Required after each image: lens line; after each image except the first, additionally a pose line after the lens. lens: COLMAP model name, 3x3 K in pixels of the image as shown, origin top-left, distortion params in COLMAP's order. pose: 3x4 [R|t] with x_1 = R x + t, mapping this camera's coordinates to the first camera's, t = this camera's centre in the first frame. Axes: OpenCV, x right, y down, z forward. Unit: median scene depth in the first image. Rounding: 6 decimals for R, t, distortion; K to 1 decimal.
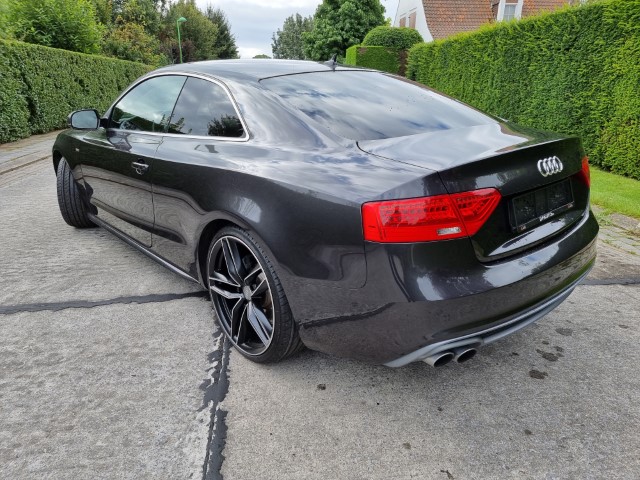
lens RADIAL K [[455.9, 0, 323.1], [0, 455.9, 237.7], [0, 0, 1]] dist [0.068353, -0.068813]
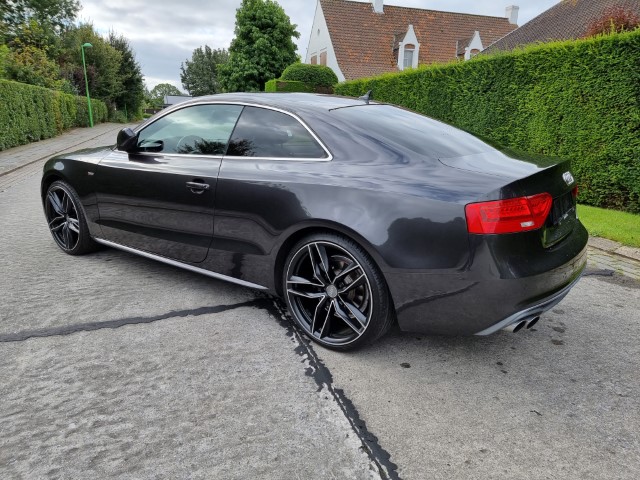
lens RADIAL K [[455.9, 0, 331.4], [0, 455.9, 235.6], [0, 0, 1]] dist [0.068353, -0.068813]
pose [[0.976315, -0.033464, 0.213748, -0.298651], [0.047974, 0.996856, -0.063060, 0.039572], [-0.210966, 0.071821, 0.974851, -0.095652]]
